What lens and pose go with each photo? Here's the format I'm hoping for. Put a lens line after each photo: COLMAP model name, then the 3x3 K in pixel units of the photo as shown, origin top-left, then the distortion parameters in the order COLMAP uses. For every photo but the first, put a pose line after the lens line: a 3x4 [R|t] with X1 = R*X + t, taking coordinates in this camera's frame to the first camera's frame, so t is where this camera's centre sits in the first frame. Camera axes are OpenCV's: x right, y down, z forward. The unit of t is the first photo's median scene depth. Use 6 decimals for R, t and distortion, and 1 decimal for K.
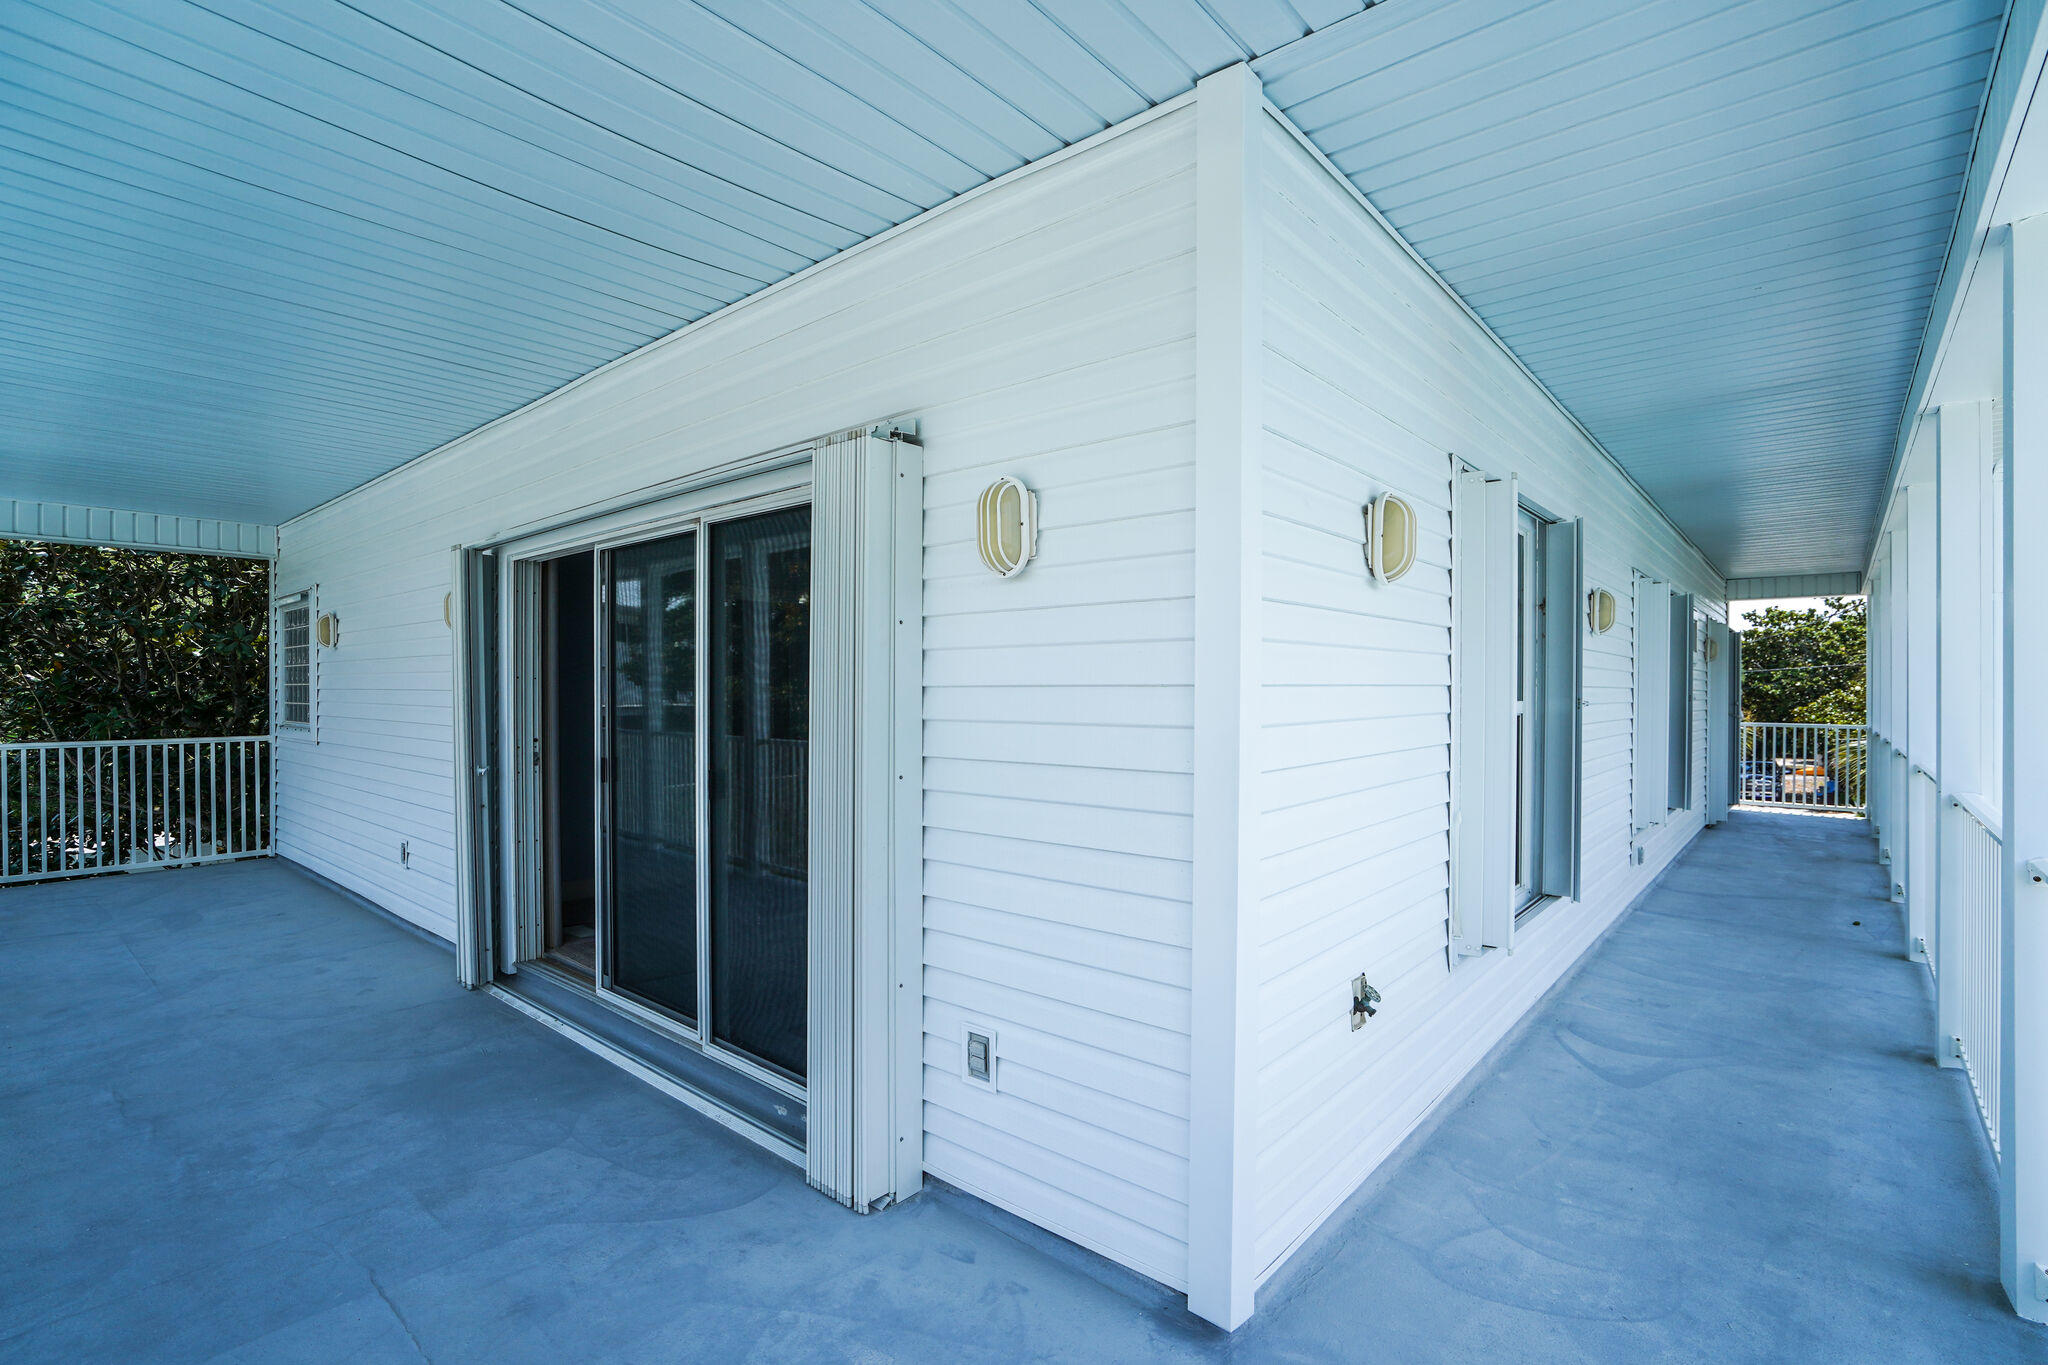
lens RADIAL K [[948.1, 0, 1040.0], [0, 948.1, 696.3], [0, 0, 1]] dist [-0.038075, 0.013919]
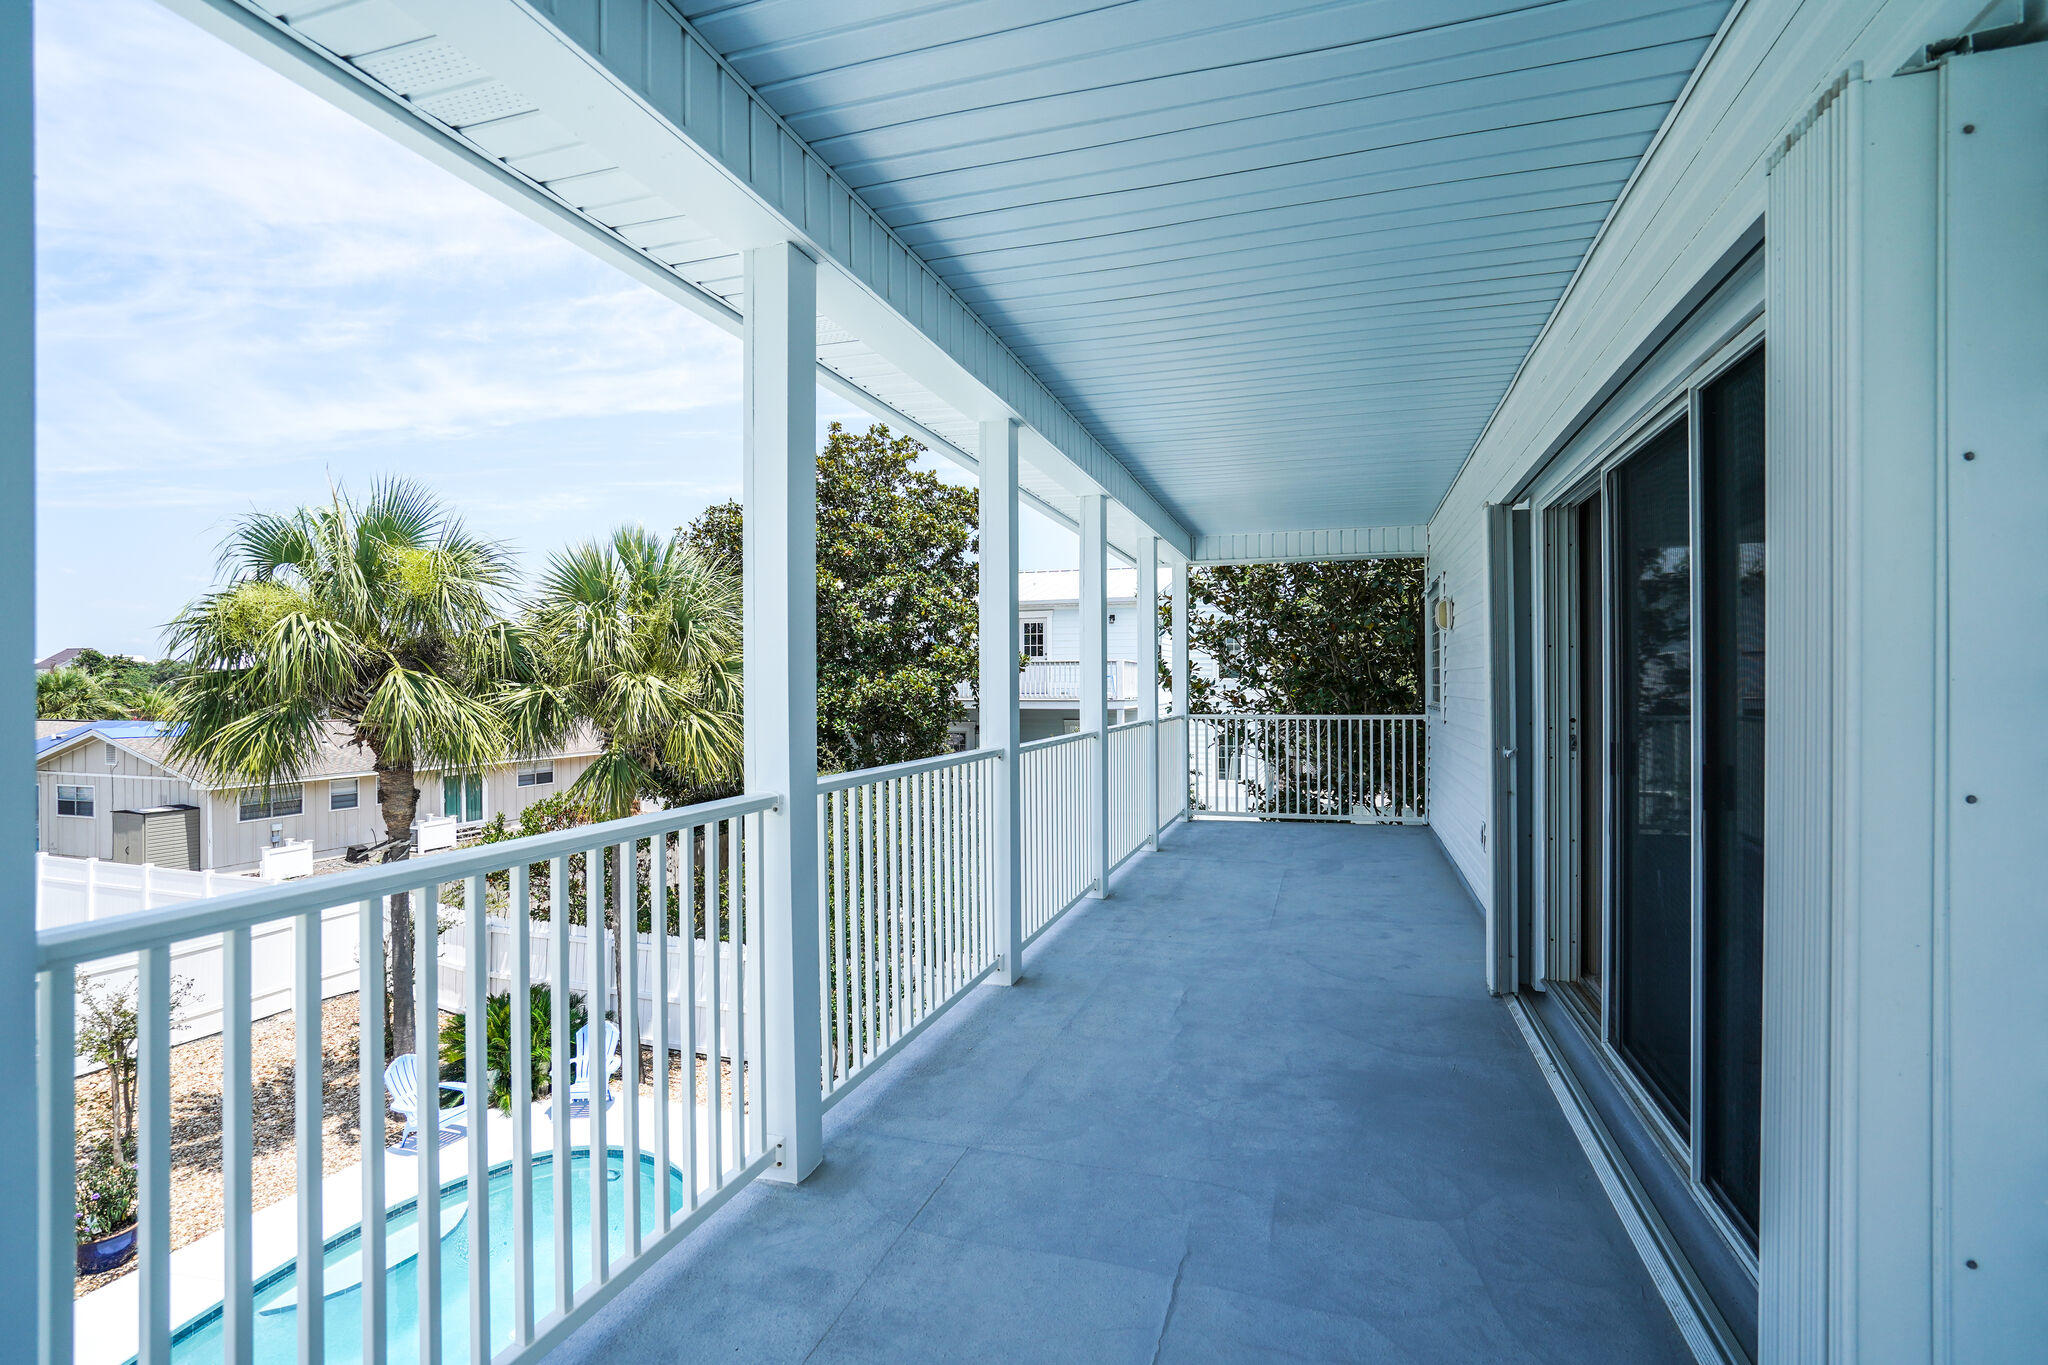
lens RADIAL K [[948.1, 0, 1028.5], [0, 948.1, 690.9], [0, 0, 1]] dist [-0.038075, 0.013919]
pose [[0.378884, 0.003519, -0.925438, 0.053461], [-0.000970, 0.999994, 0.003405, 0.018149], [0.925444, -0.000392, 0.378885, 0.242160]]
